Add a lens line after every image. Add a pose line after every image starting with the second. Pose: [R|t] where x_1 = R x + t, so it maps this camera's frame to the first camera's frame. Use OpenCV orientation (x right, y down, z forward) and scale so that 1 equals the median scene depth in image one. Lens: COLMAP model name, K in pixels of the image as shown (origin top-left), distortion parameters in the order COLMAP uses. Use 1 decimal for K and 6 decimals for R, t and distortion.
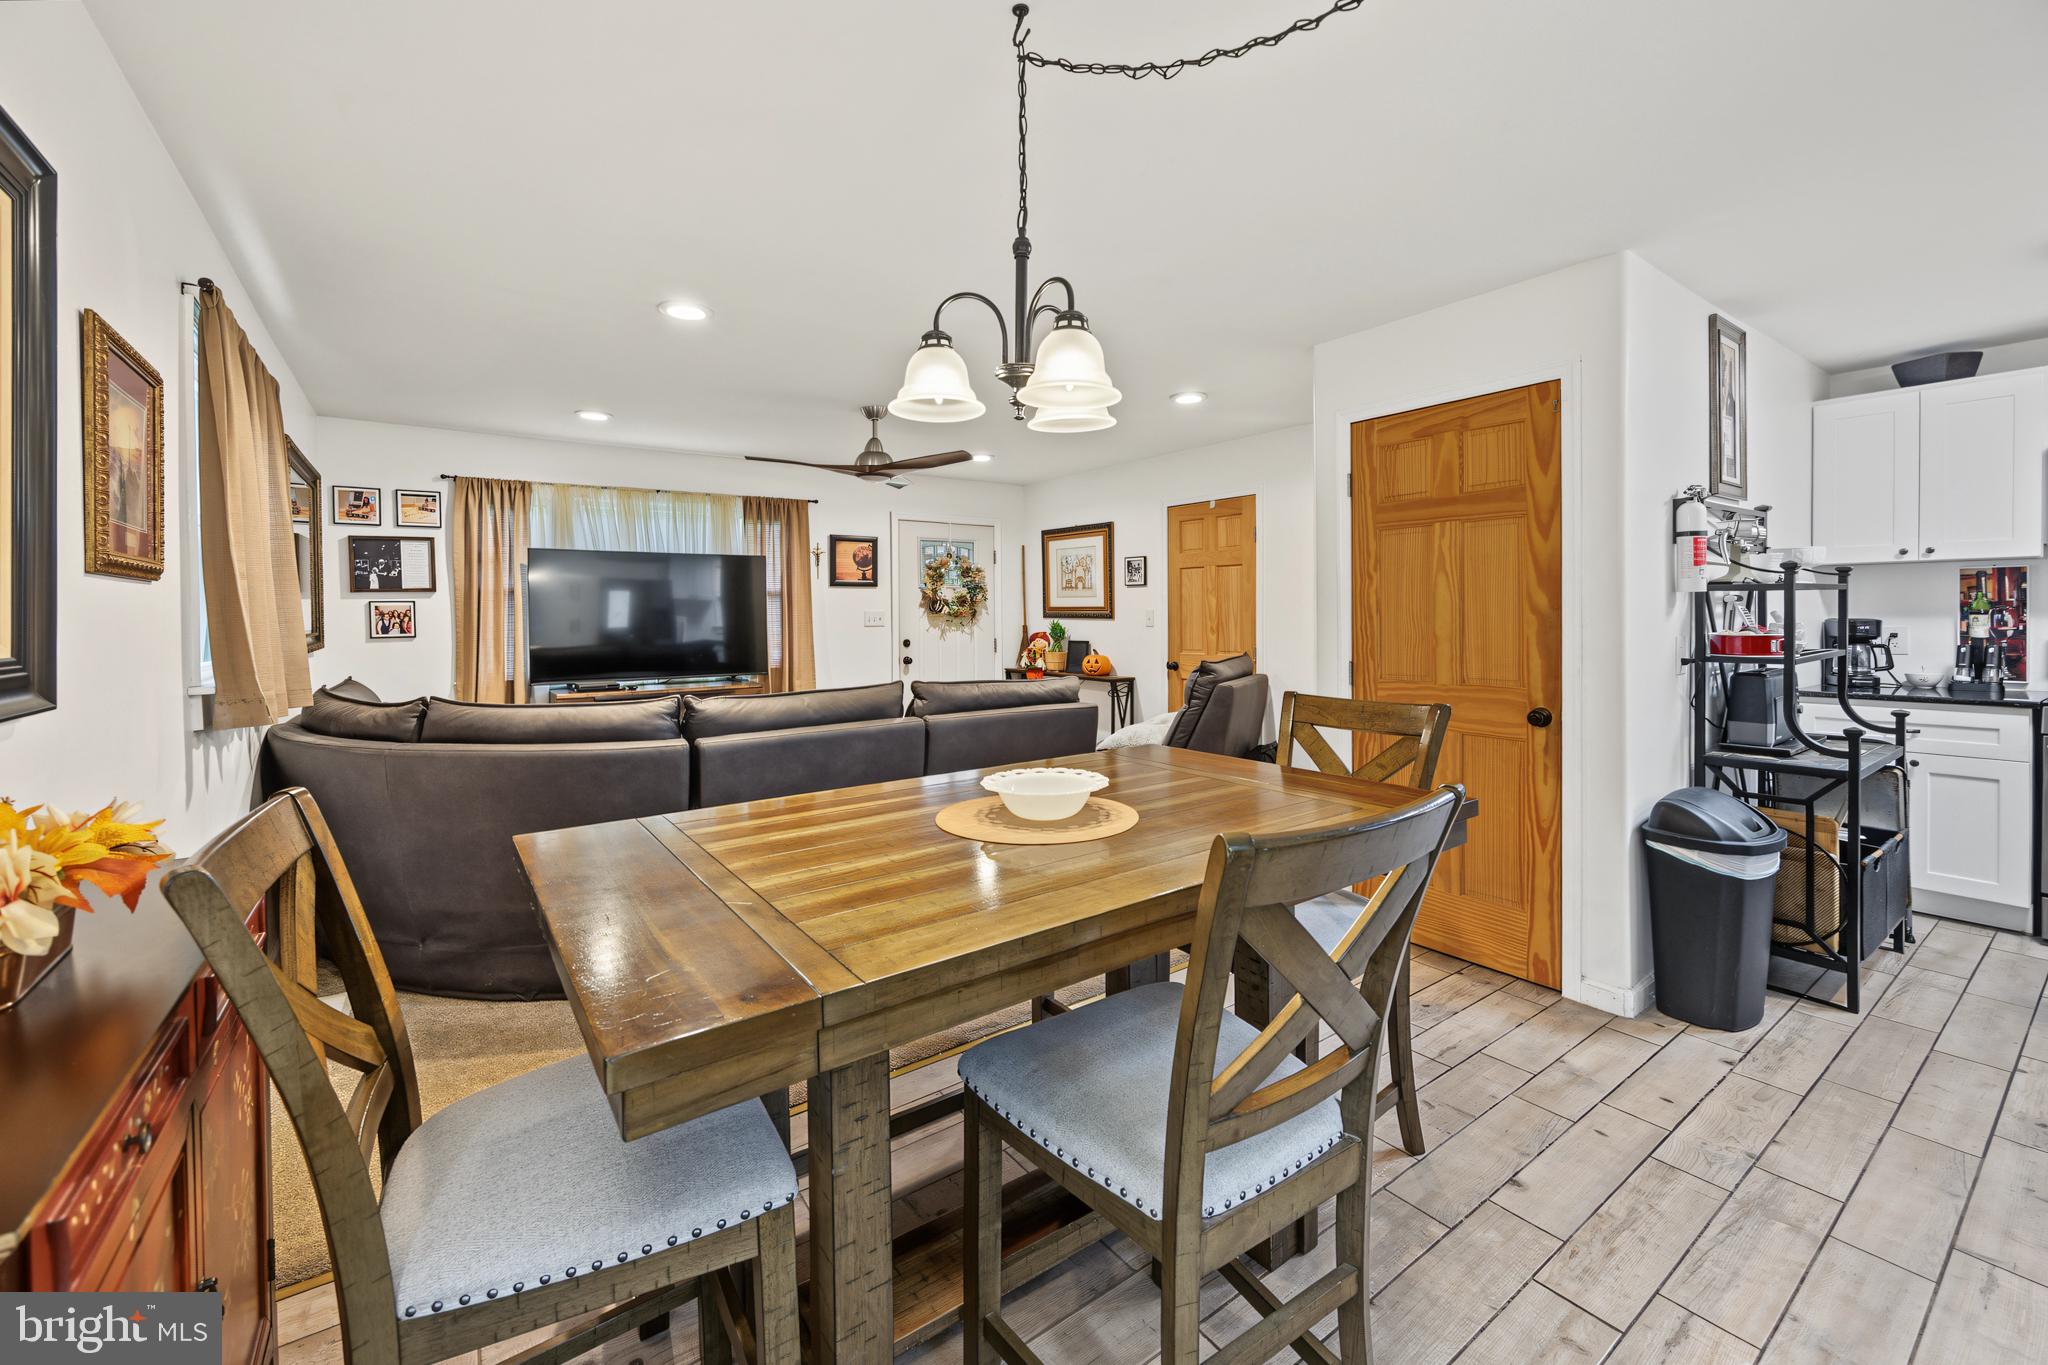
lens RADIAL K [[827.1, 0, 1021.6], [0, 827.1, 623.7], [0, 0, 1]] dist [-0.000566, -0.000592]
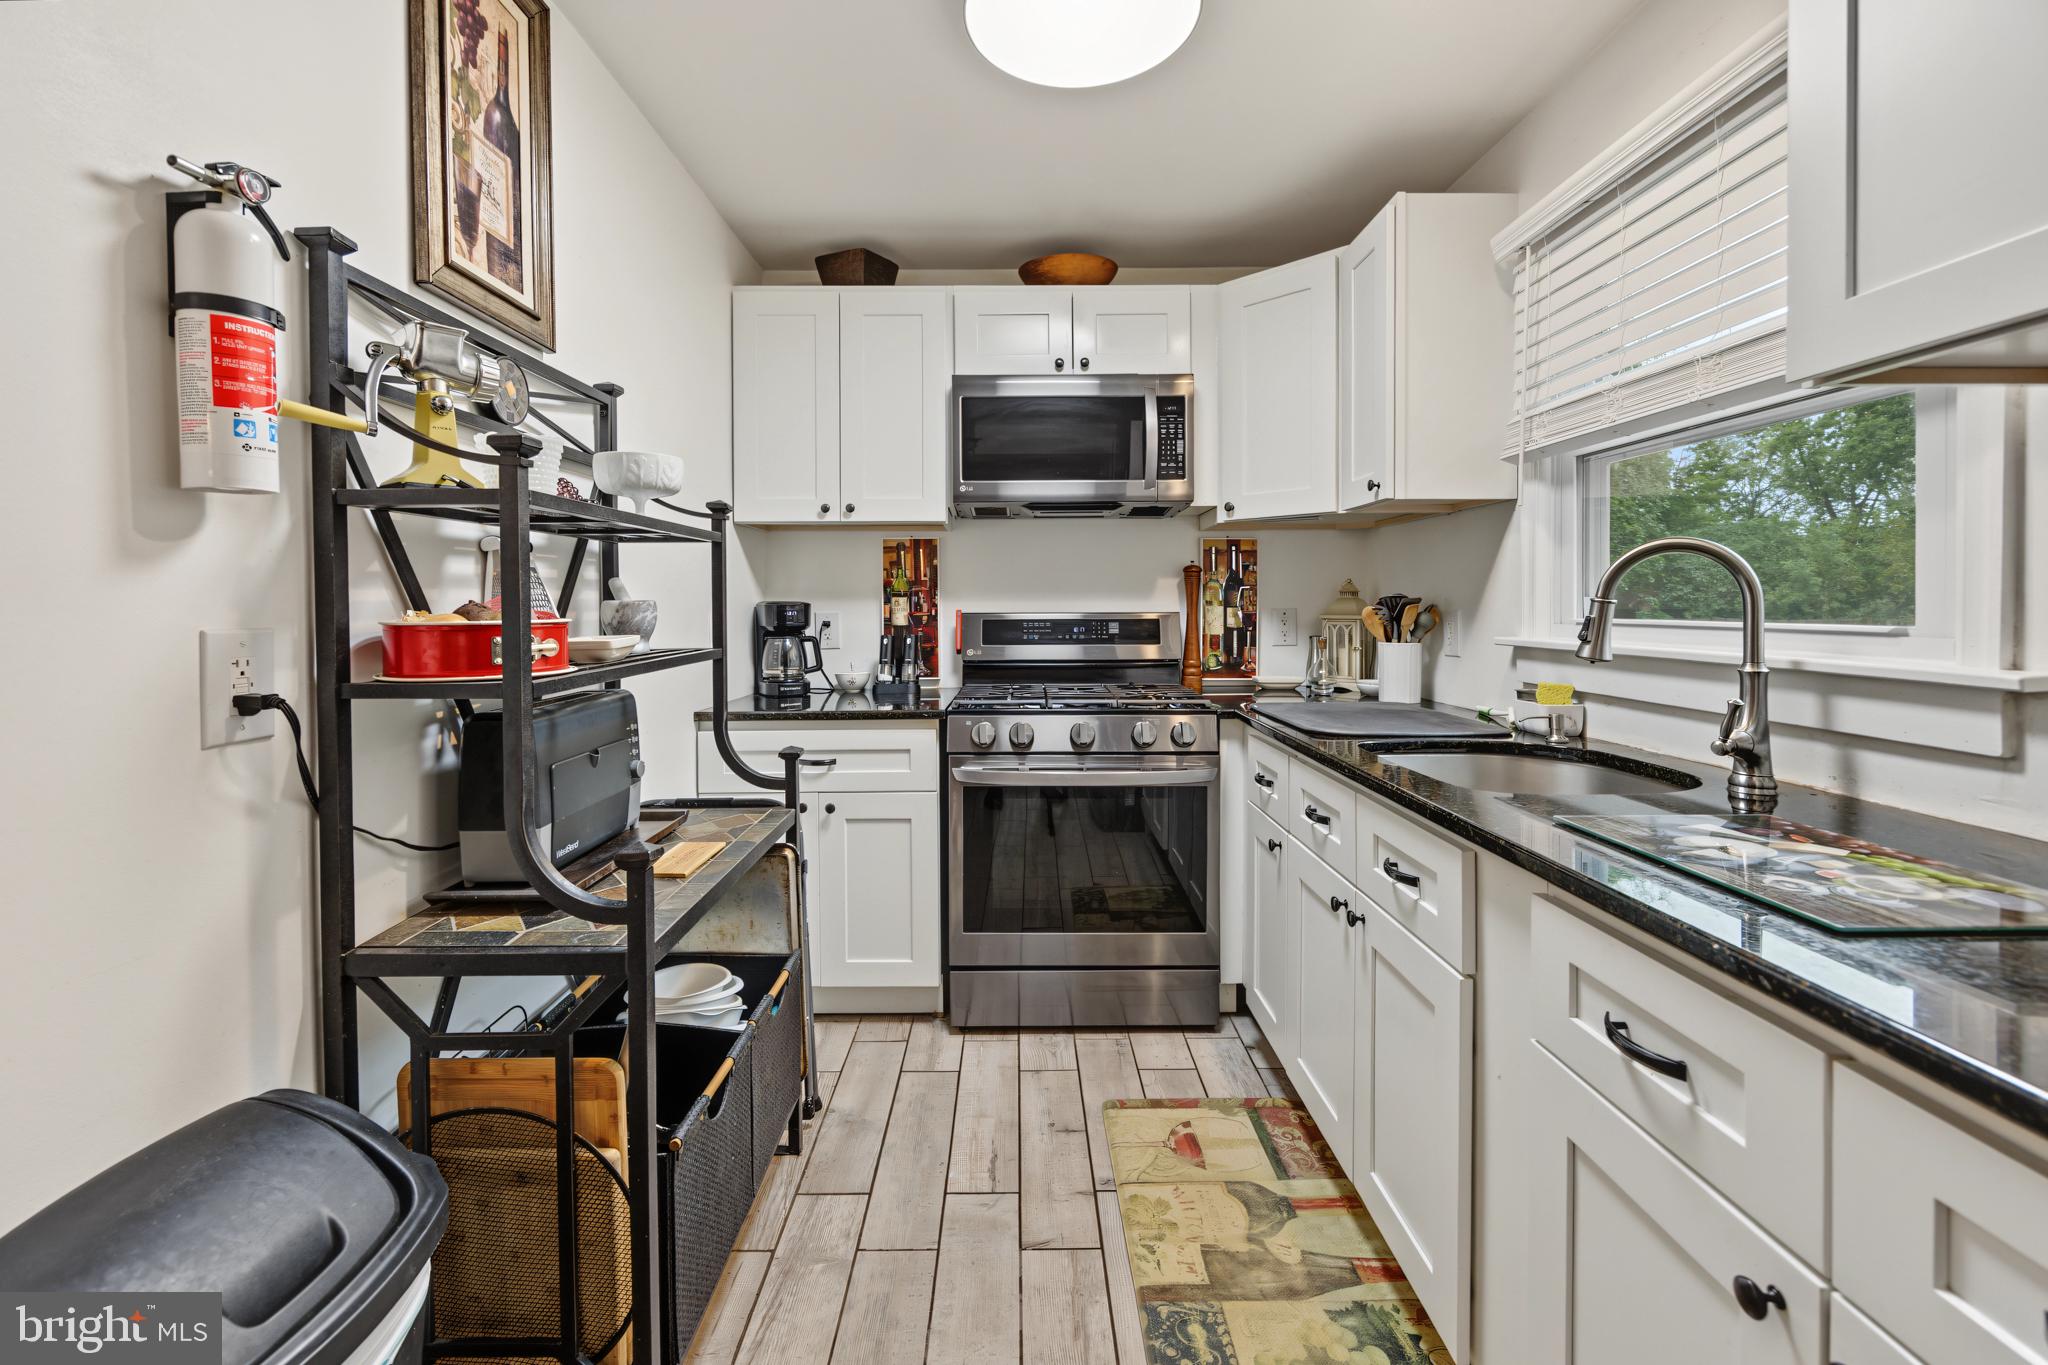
lens RADIAL K [[827.1, 0, 1021.6], [0, 827.1, 623.7], [0, 0, 1]] dist [-0.000566, -0.000592]
pose [[0.572453, -0.009993, 0.819876, 0.573000], [0.010692, 0.999932, 0.004722, 0.012683], [-0.819868, 0.006063, 0.572521, 0.445835]]
